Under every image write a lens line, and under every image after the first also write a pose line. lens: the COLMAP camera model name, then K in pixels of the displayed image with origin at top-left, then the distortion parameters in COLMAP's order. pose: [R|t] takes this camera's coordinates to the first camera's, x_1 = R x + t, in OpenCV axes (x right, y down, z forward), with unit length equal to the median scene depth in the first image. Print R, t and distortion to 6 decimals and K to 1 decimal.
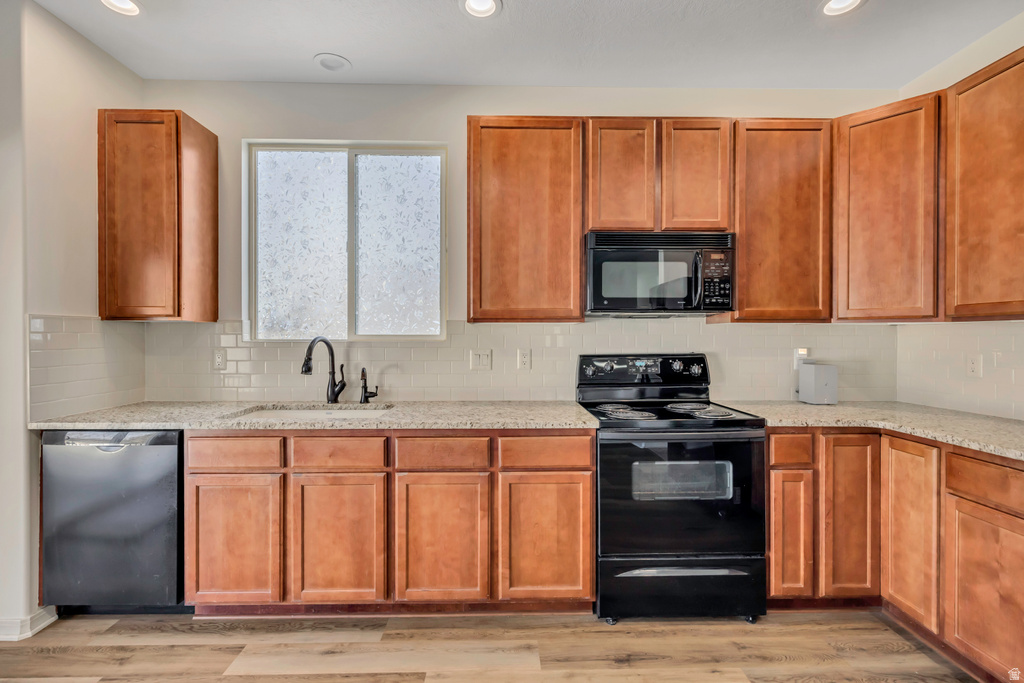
lens RADIAL K [[464.5, 0, 515.3], [0, 464.5, 337.7], [0, 0, 1]] dist [0.000756, 0.000378]
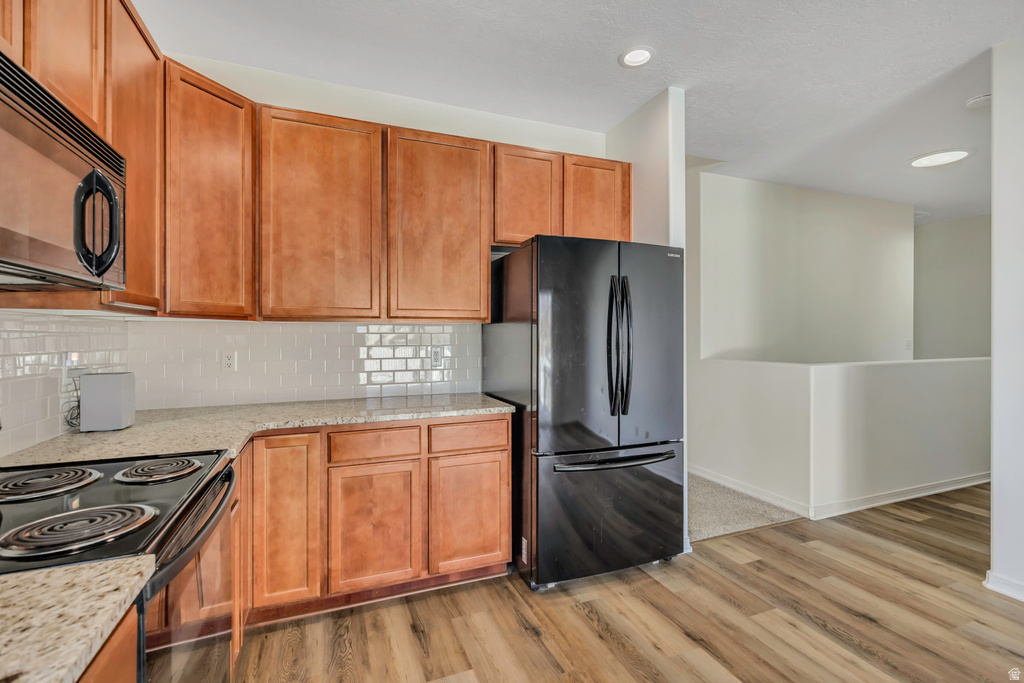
lens RADIAL K [[466.2, 0, 511.6], [0, 466.2, 334.8], [0, 0, 1]] dist [0.001280, 0.000365]
pose [[-0.350974, 0.000526, 0.936385, -0.287392], [0.002057, 0.999998, 0.000209, -0.001382], [-0.936383, 0.002000, -0.350974, 0.843927]]
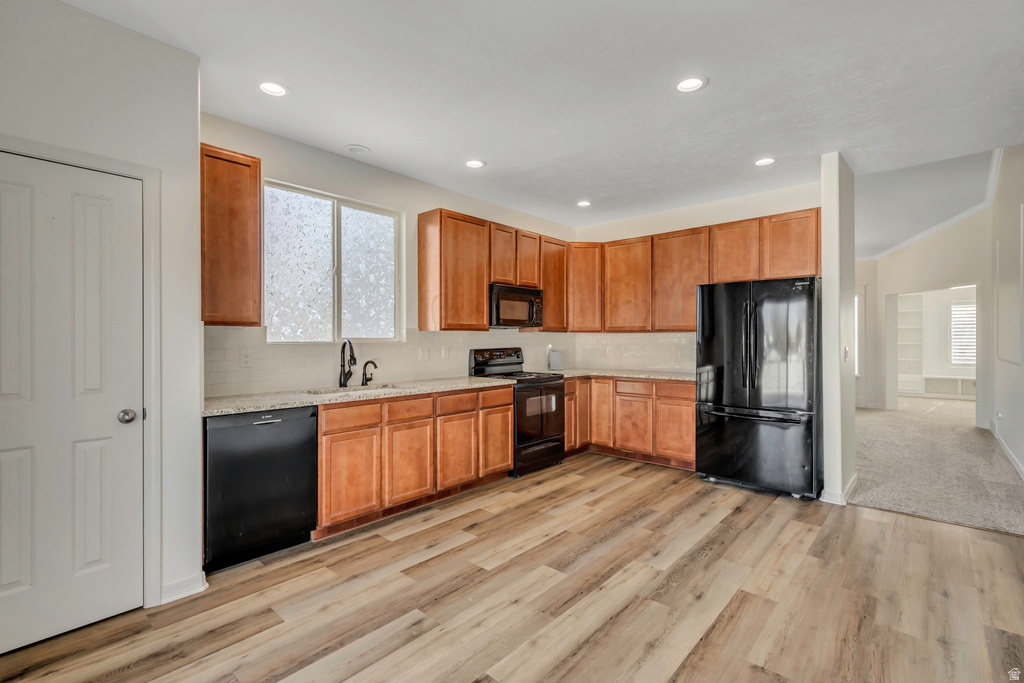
lens RADIAL K [[464.5, 0, 515.3], [0, 464.5, 337.7], [0, 0, 1]] dist [0.000756, 0.000378]
pose [[0.680624, 0.000385, 0.732633, -1.315028], [0.002921, 0.999990, -0.003238, -0.001106], [-0.732627, 0.004344, 0.680616, -0.394672]]
